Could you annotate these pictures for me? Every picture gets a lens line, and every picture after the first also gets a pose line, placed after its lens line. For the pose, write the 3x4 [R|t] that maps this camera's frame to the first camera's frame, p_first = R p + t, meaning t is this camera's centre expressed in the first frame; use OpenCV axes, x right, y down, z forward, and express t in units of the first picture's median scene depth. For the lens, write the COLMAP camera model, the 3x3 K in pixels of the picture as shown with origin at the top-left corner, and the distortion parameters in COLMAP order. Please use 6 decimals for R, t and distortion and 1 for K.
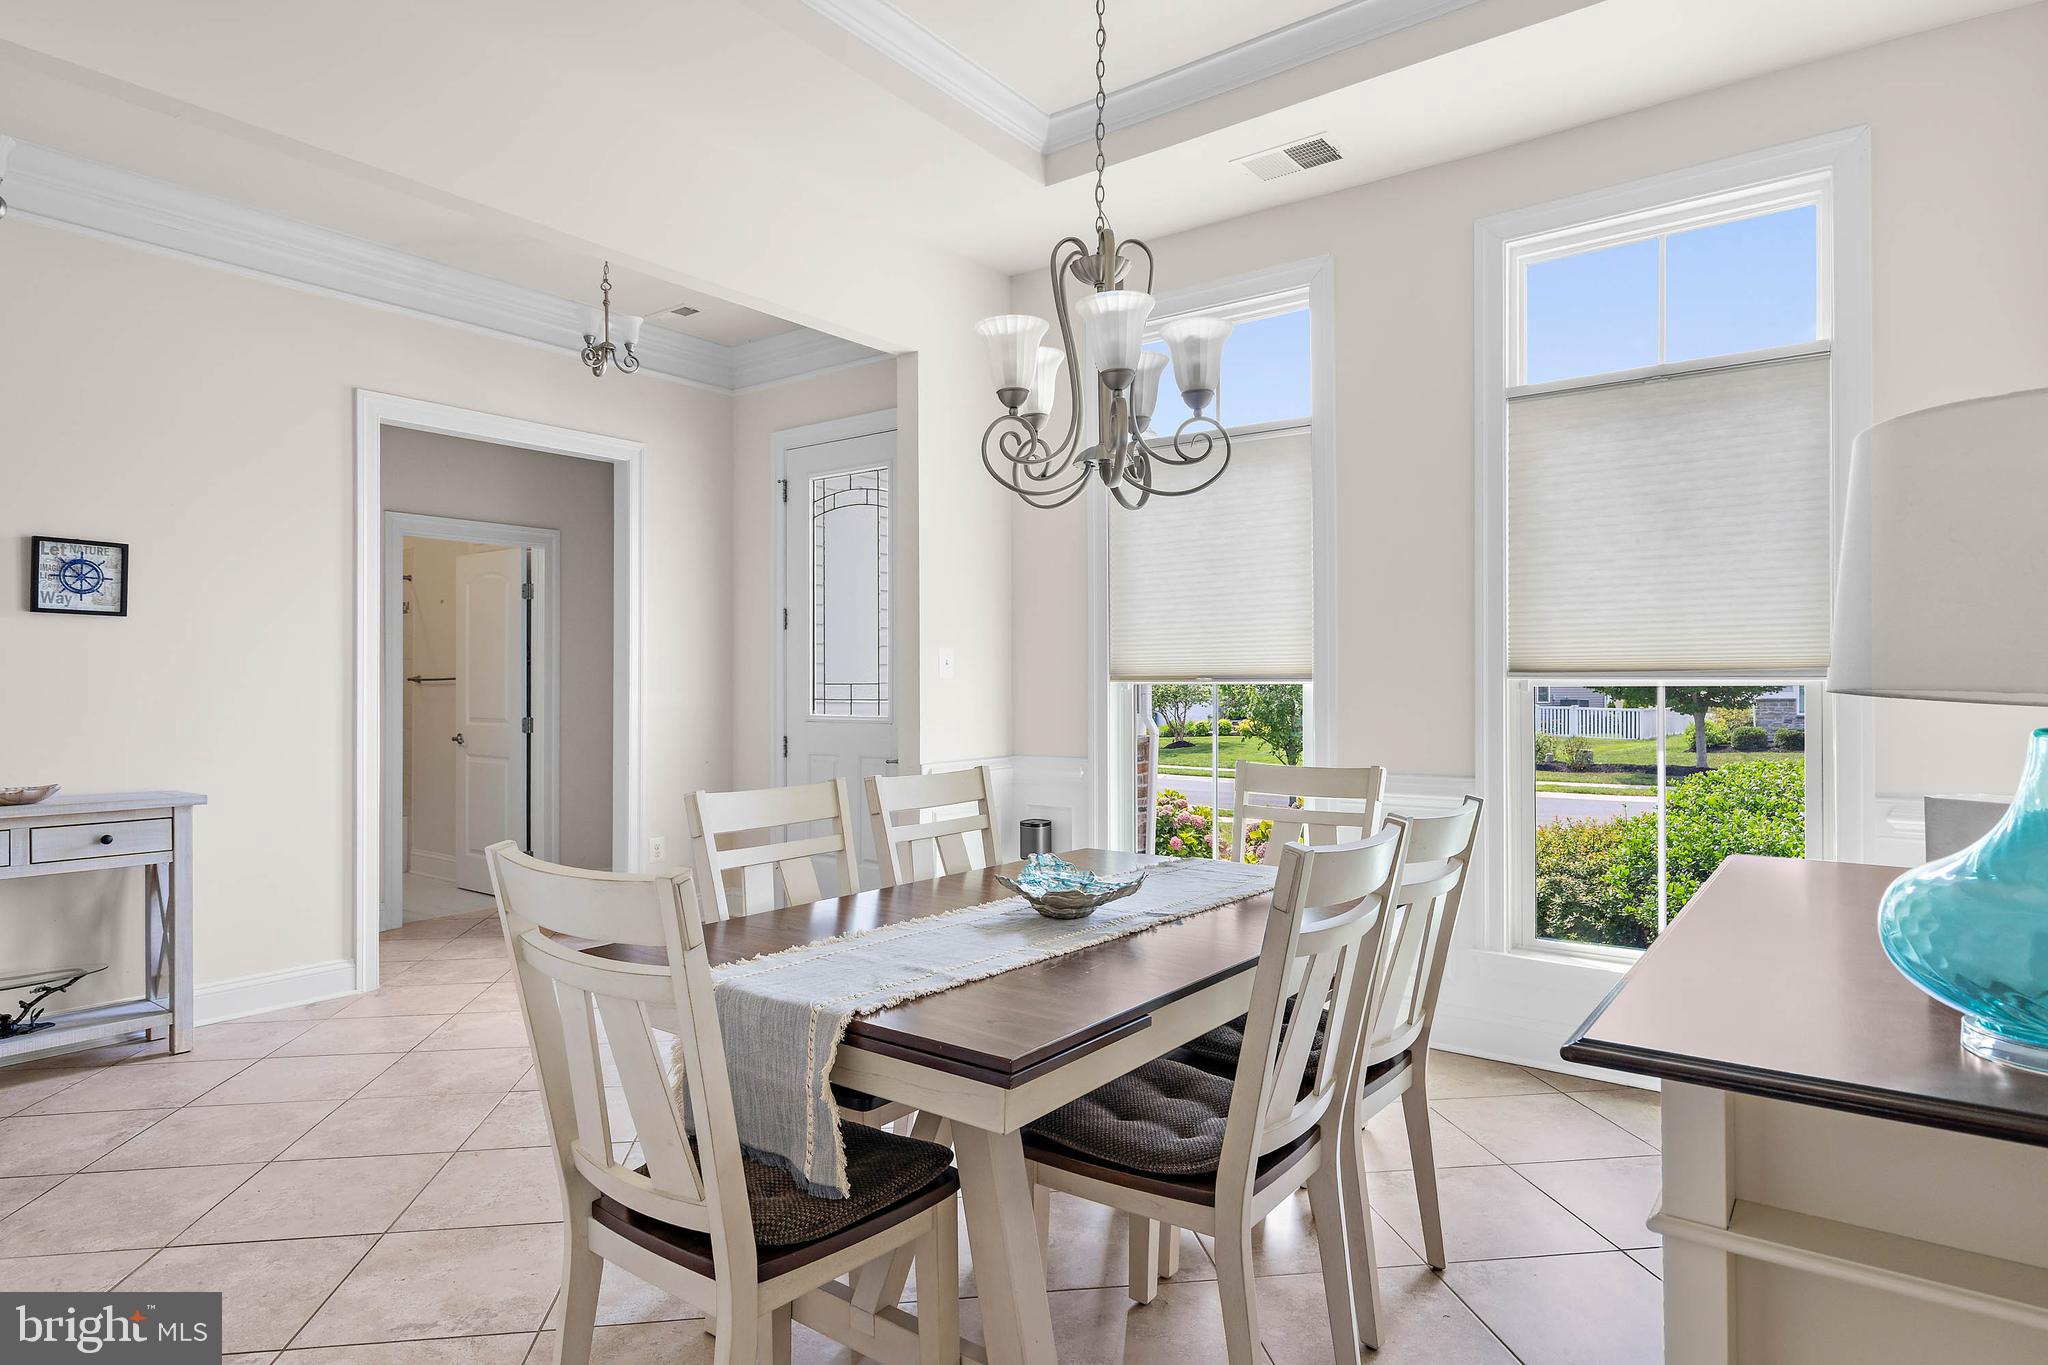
lens RADIAL K [[1125.4, 0, 1026.1], [0, 1125.4, 680.9], [0, 0, 1]] dist [0.005752, 0.000174]
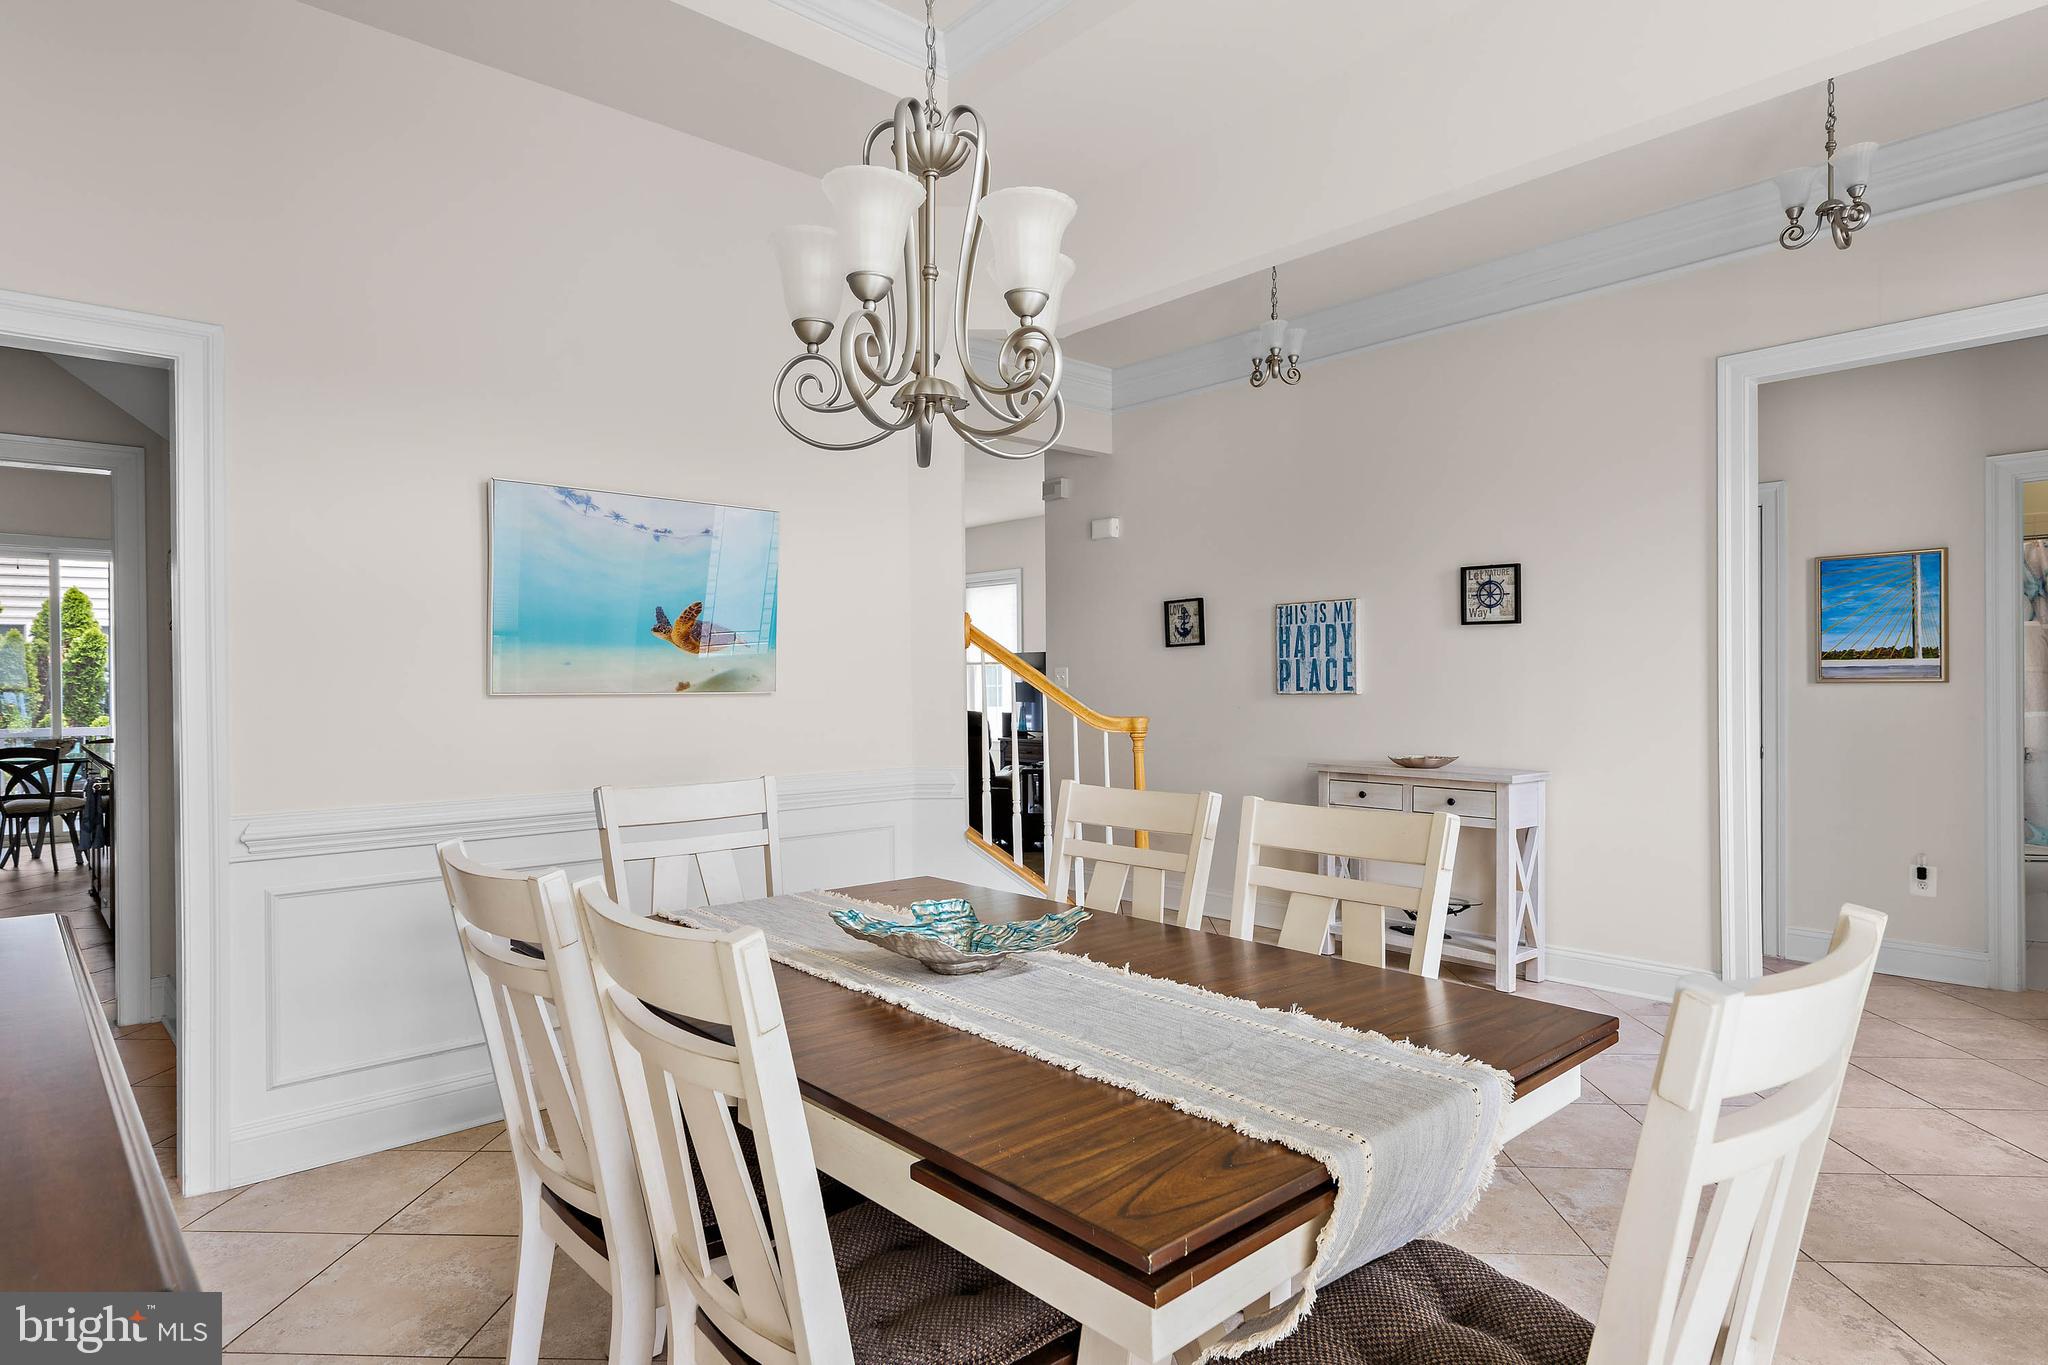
lens RADIAL K [[1125.4, 0, 1025.6], [0, 1125.4, 688.5], [0, 0, 1]] dist [0.005752, 0.000174]
pose [[-0.198047, 0.009308, -0.980148, 0.502254], [0.008532, 0.999933, 0.007772, -0.001469], [0.980155, -0.006823, -0.198113, 0.748504]]
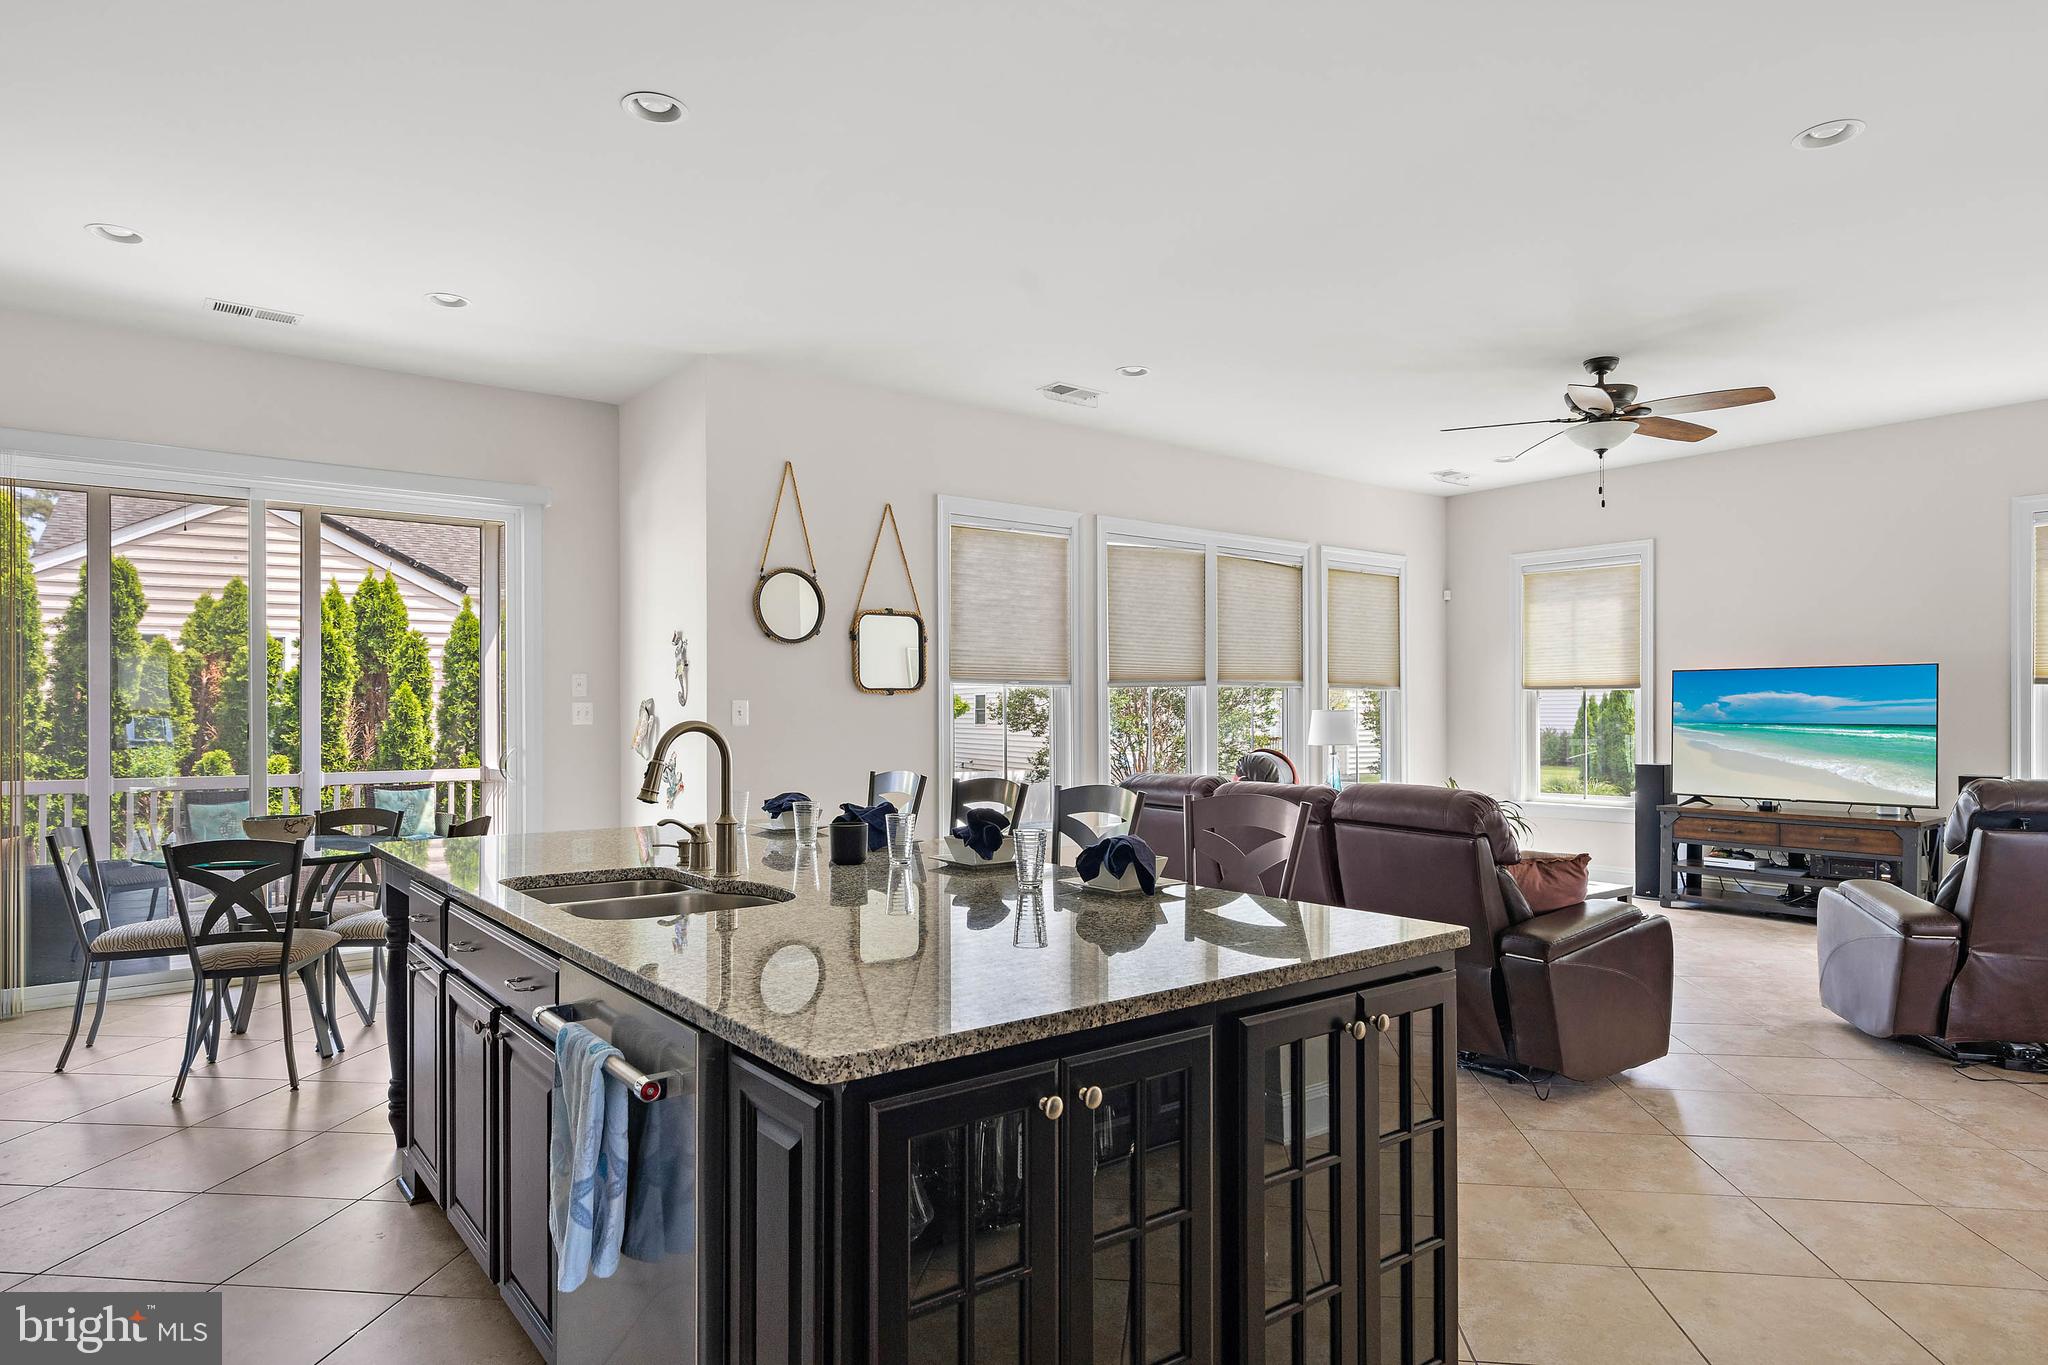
lens RADIAL K [[1180.7, 0, 1040.0], [0, 1180.7, 710.3], [0, 0, 1]] dist [0.011697, -0.002176]
pose [[-0.265551, 0.000765, -0.964096, -0.298022], [0.002455, 0.999997, 0.000117, -0.011848], [0.964094, -0.002335, -0.265553, -0.447069]]
